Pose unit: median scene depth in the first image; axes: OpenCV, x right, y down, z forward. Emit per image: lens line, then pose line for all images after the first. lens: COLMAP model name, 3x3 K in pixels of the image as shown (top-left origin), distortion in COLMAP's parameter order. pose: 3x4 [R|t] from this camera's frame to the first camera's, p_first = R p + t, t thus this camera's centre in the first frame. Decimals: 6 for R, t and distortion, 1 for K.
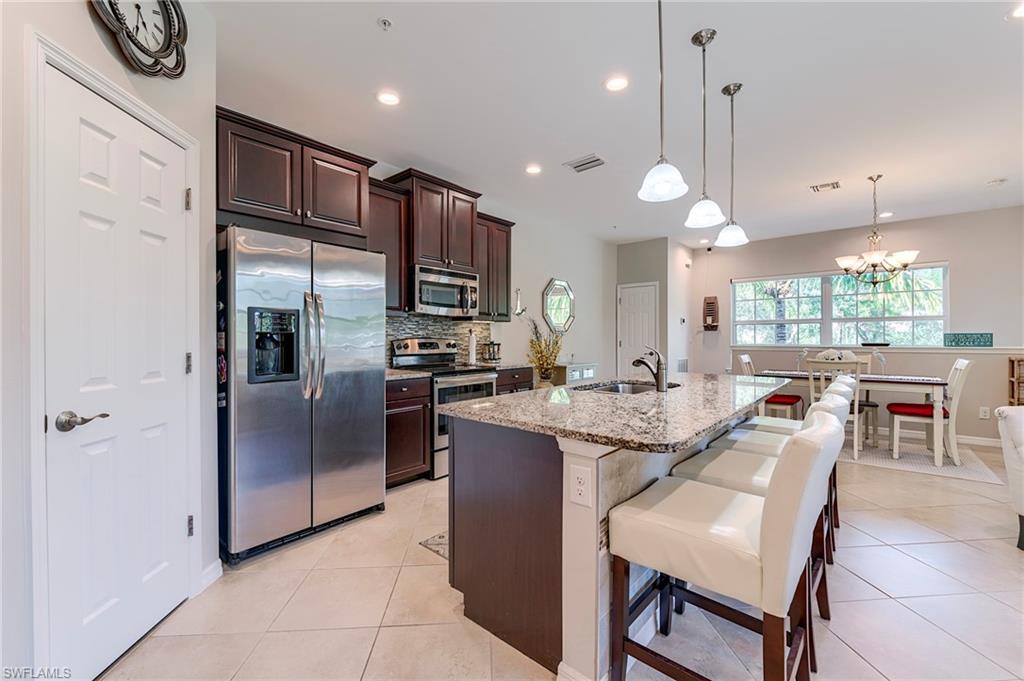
lens RADIAL K [[414.8, 0, 512.1], [0, 414.8, 339.3], [0, 0, 1]] dist [-0.009126, -0.000758]
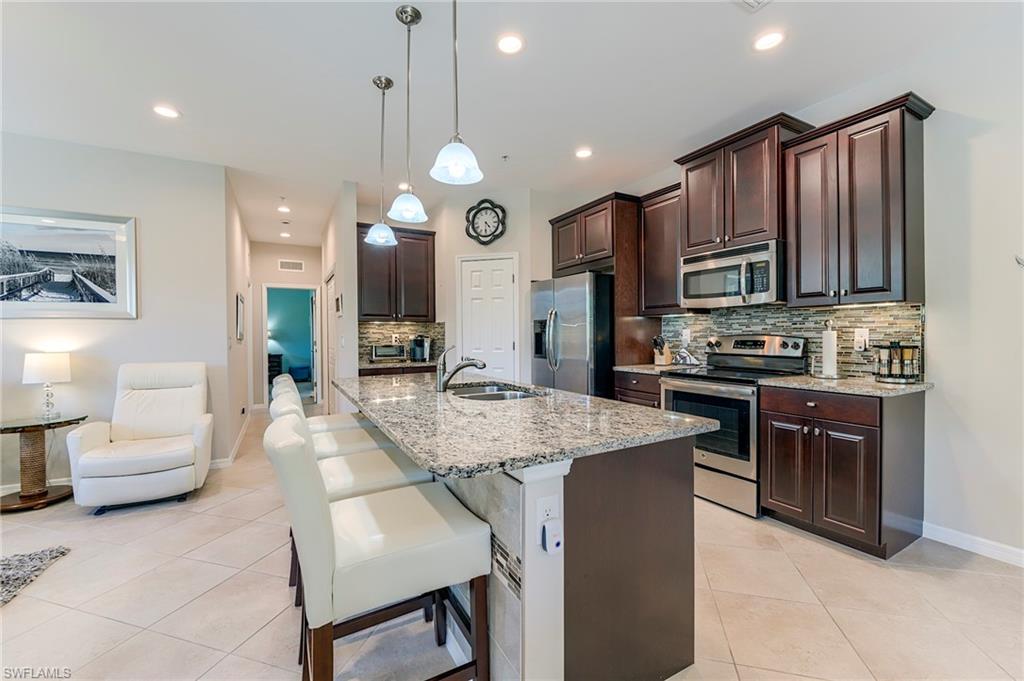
lens RADIAL K [[406.9, 0, 511.5], [0, 406.9, 339.5], [0, 0, 1]] dist [-0.008651, -0.000256]
pose [[-0.342779, 0.016323, -0.939274, 0.654241], [0.004579, 0.999866, 0.015704, -0.007920], [0.939405, 0.001082, -0.342808, 0.802371]]
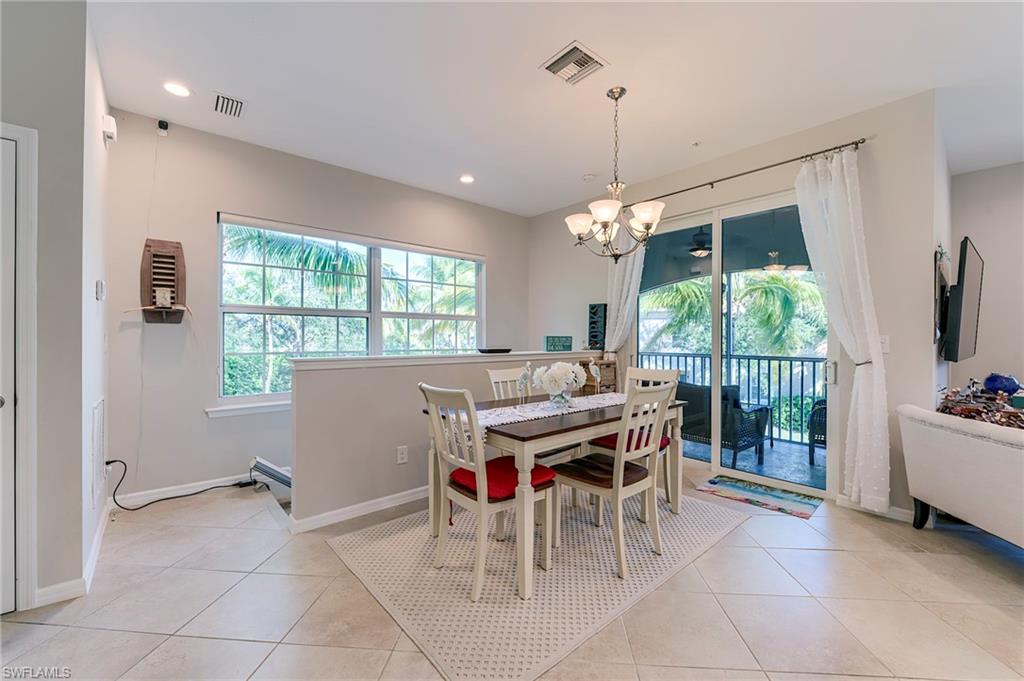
lens RADIAL K [[413.1, 0, 512.5], [0, 413.1, 339.4], [0, 0, 1]] dist [-0.008501, -0.000794]
pose [[0.141919, 0.002121, 0.989876, 0.218246], [-0.000367, 0.999998, -0.002090, -0.006556], [-0.989878, -0.000067, 0.141920, 1.049869]]
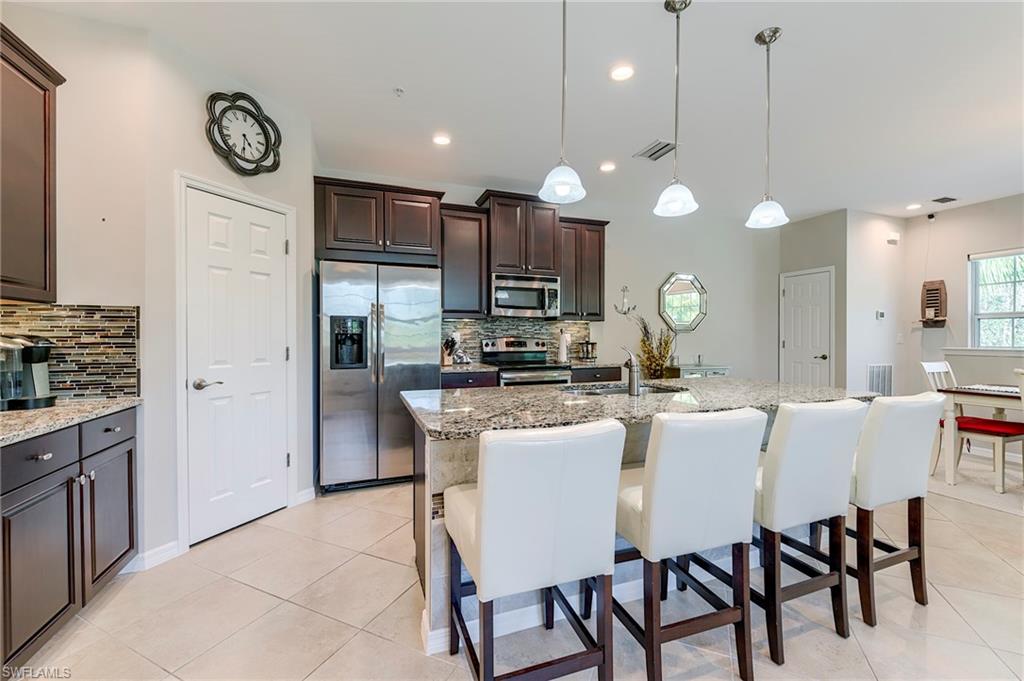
lens RADIAL K [[413.1, 0, 512.5], [0, 413.1, 339.4], [0, 0, 1]] dist [-0.008501, -0.000794]
pose [[0.878626, 0.005080, -0.477484, 0.303647], [-0.003024, 0.999983, 0.005076, -0.002739], [0.477502, -0.003016, 0.878626, 0.023469]]
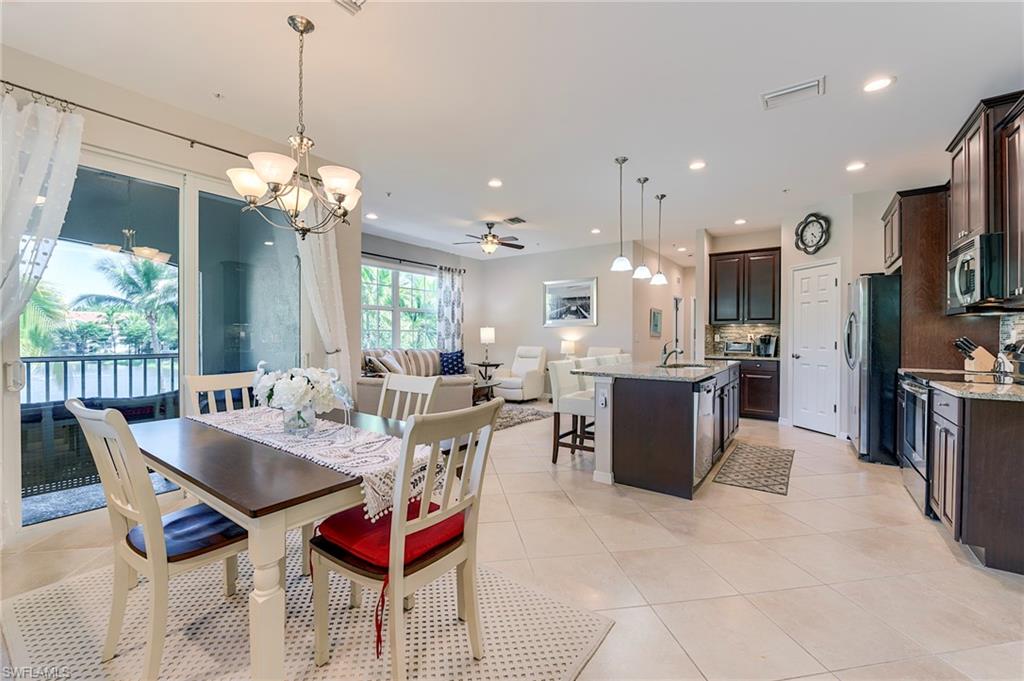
lens RADIAL K [[410.2, 0, 512.0], [0, 410.2, 339.4], [0, 0, 1]] dist [-0.008707, -0.000815]
pose [[-0.996336, 0.002697, -0.085481, 0.646409], [0.001405, 0.999884, 0.015178, -0.010128], [0.085512, 0.015002, -0.996224, 1.495037]]
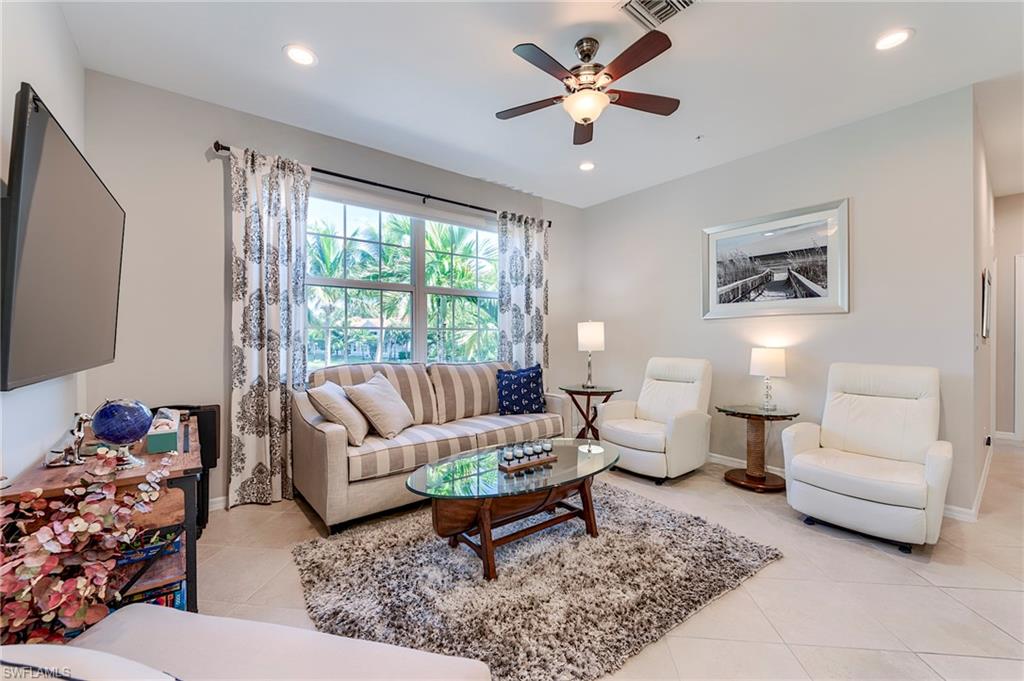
lens RADIAL K [[408.4, 0, 512.0], [0, 408.4, 340.5], [0, 0, 1]] dist [-0.003777, -0.000194]
pose [[-0.982612, 0.004807, 0.185611, 0.600427], [0.007326, 0.999890, 0.012886, -0.004577], [-0.185528, 0.014022, -0.982539, 0.634473]]
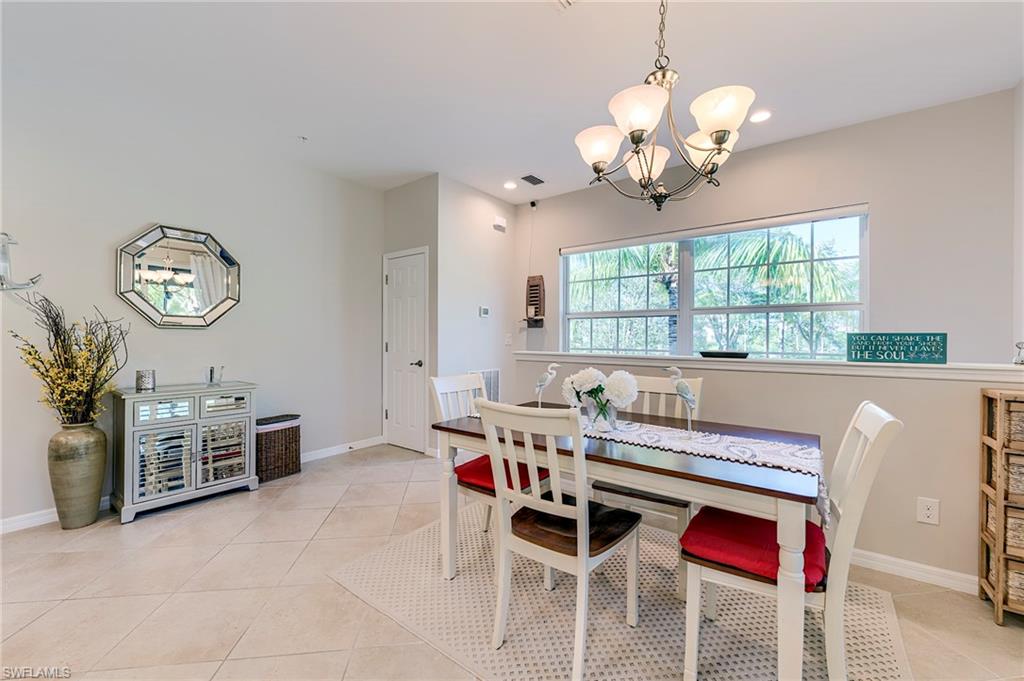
lens RADIAL K [[410.2, 0, 512.0], [0, 410.2, 339.4], [0, 0, 1]] dist [-0.008707, -0.000815]
pose [[0.998003, 0.006729, 0.062802, 0.708053], [-0.006903, 0.999973, 0.002546, -0.006378], [-0.062783, -0.002975, 0.998023, 0.617347]]
